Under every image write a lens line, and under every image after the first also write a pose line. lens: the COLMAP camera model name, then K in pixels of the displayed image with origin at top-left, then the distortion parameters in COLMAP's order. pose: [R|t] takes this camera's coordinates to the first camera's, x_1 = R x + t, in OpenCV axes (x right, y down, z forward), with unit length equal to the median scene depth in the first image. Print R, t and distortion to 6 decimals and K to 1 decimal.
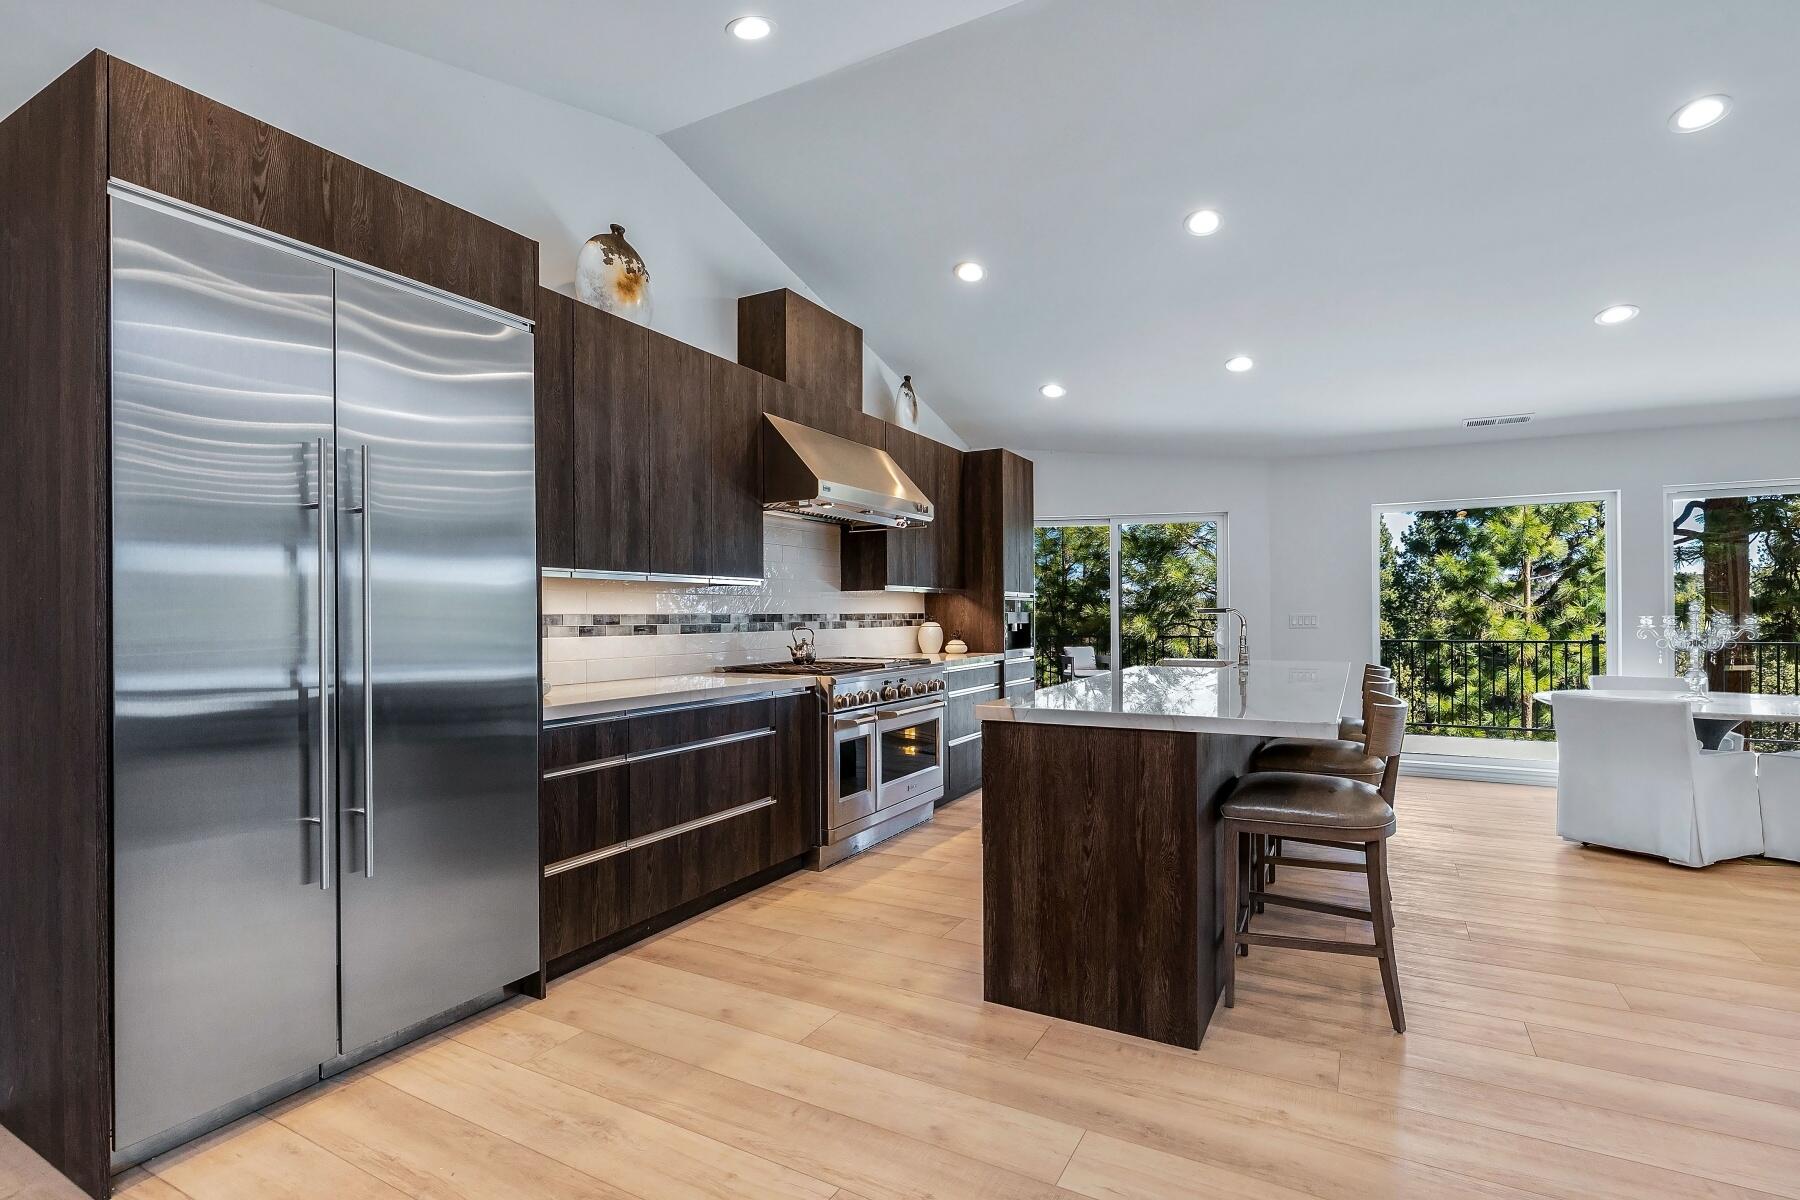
lens RADIAL K [[863.0, 0, 899.2], [0, 863.0, 611.3], [0, 0, 1]] dist [-0.001993, 0.000935]
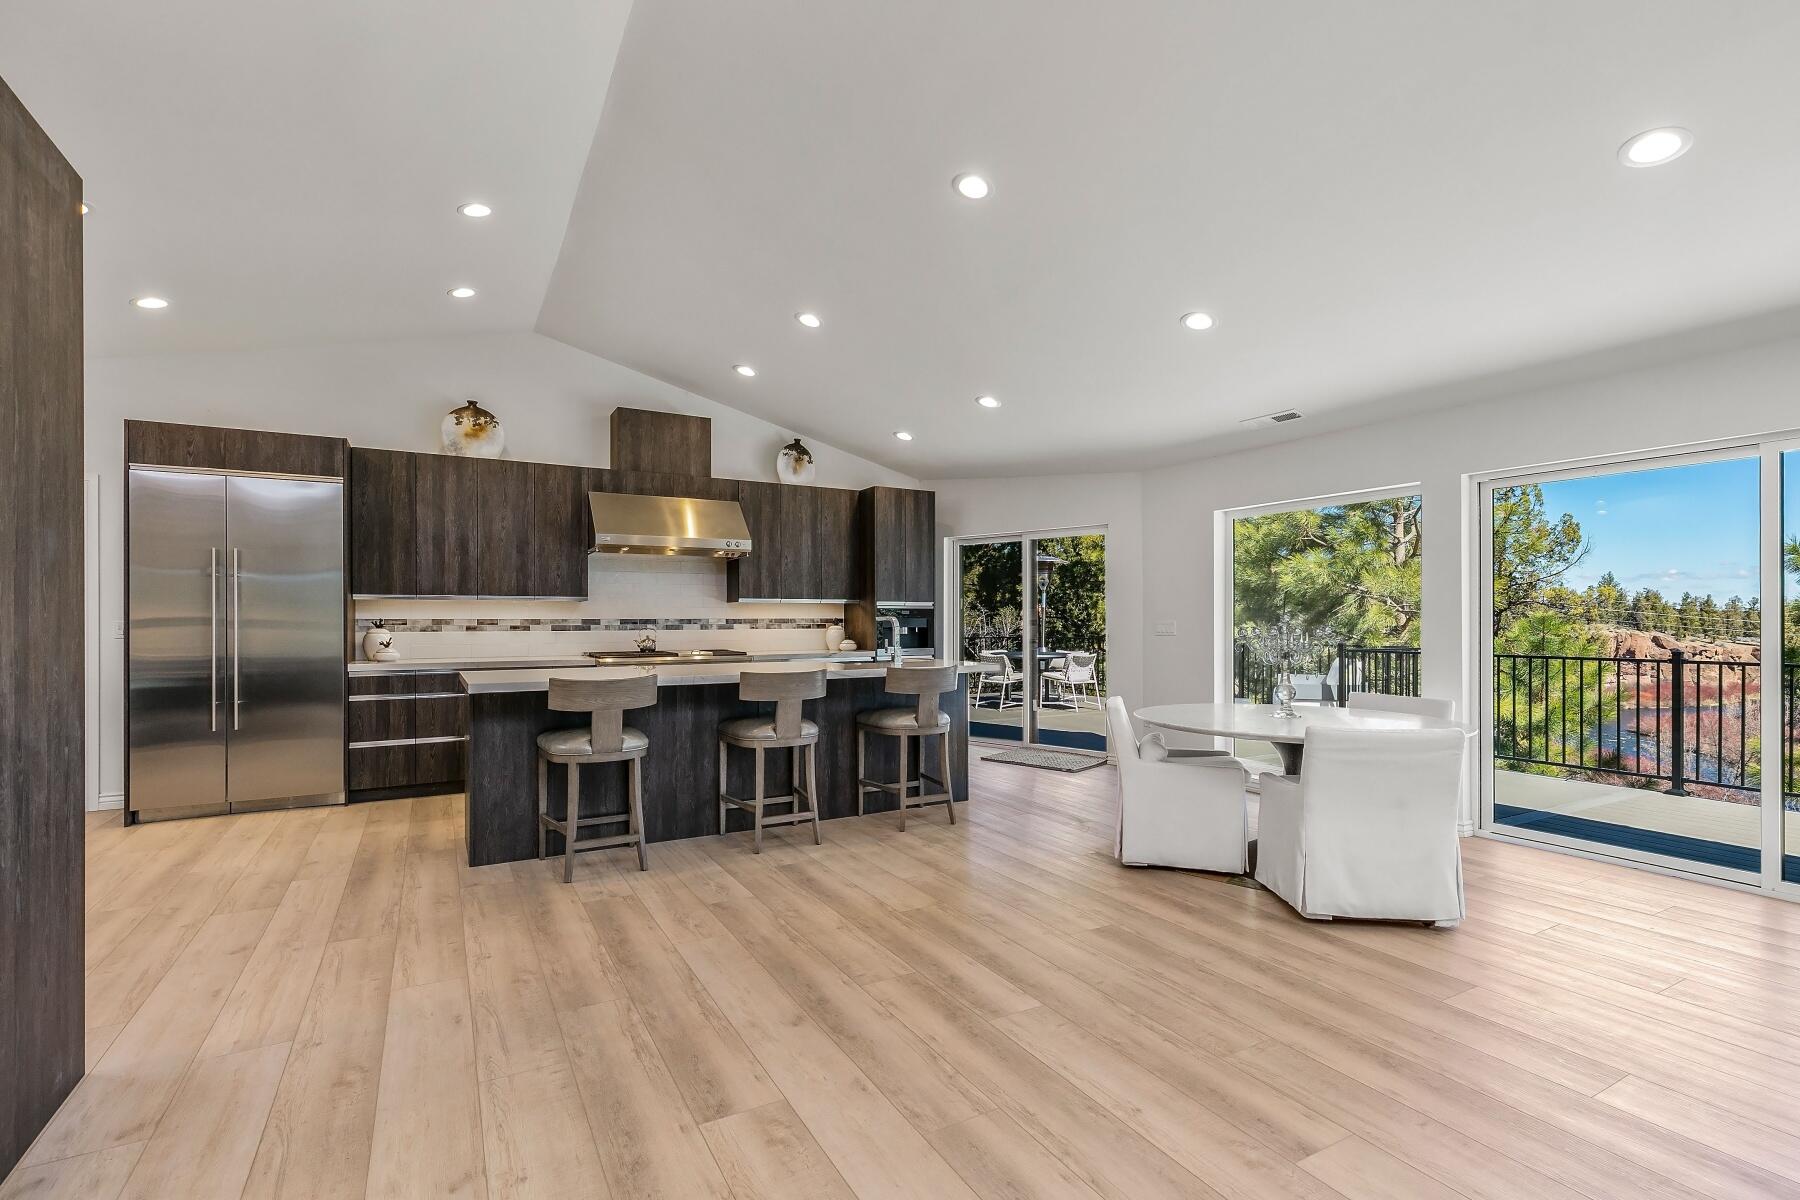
lens RADIAL K [[831.2, 0, 895.7], [0, 831.2, 615.6], [0, 0, 1]] dist [0.016589, -0.005821]
pose [[0.840825, -0.001373, -0.541306, 1.238721], [0.000633, 0.999999, -0.001553, -0.000135], [0.541307, 0.000963, 0.840824, 0.024331]]
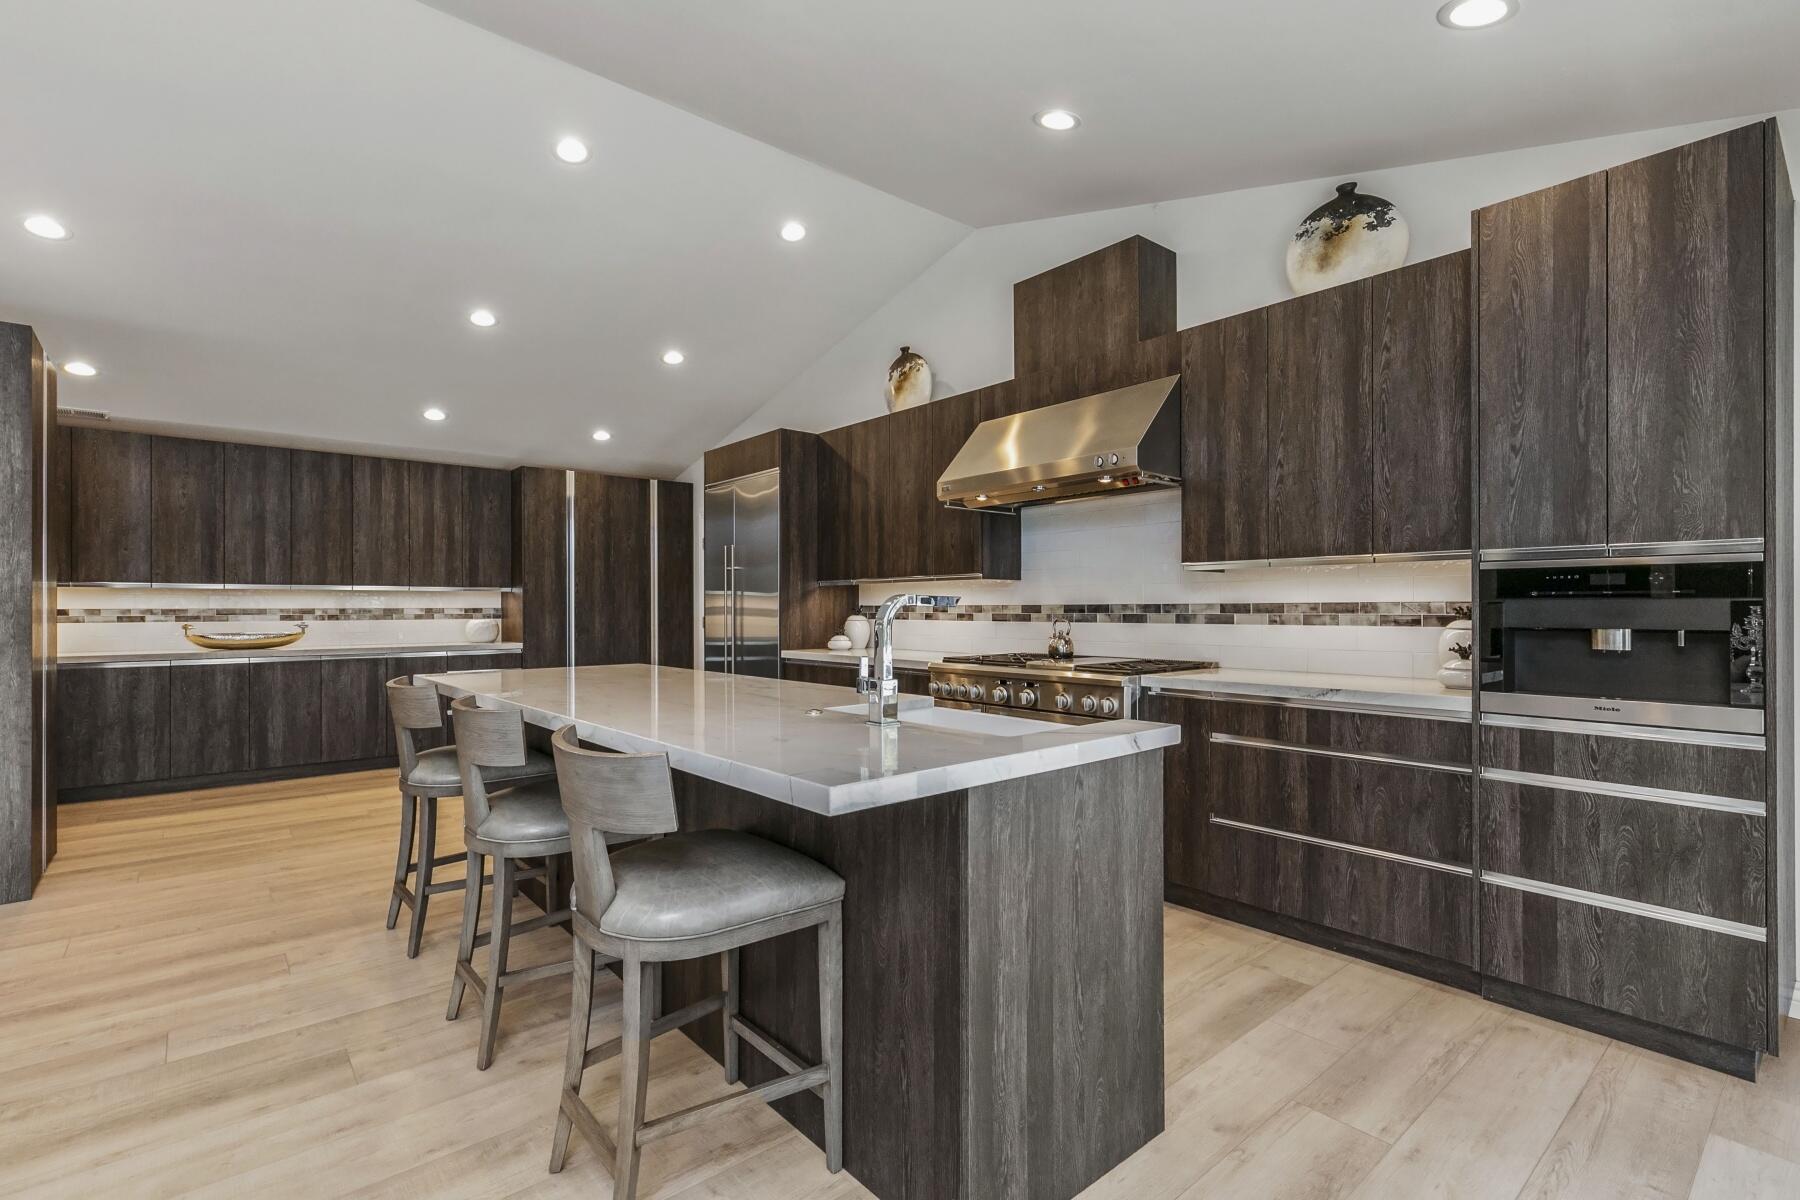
lens RADIAL K [[831.2, 0, 878.0], [0, 831.2, 595.4], [0, 0, 1]] dist [0.016589, -0.005821]
pose [[-0.380496, -0.012016, -0.924705, 0.948511], [0.005160, 0.999872, -0.015116, 0.006940], [0.924768, -0.010523, -0.380385, 1.390993]]
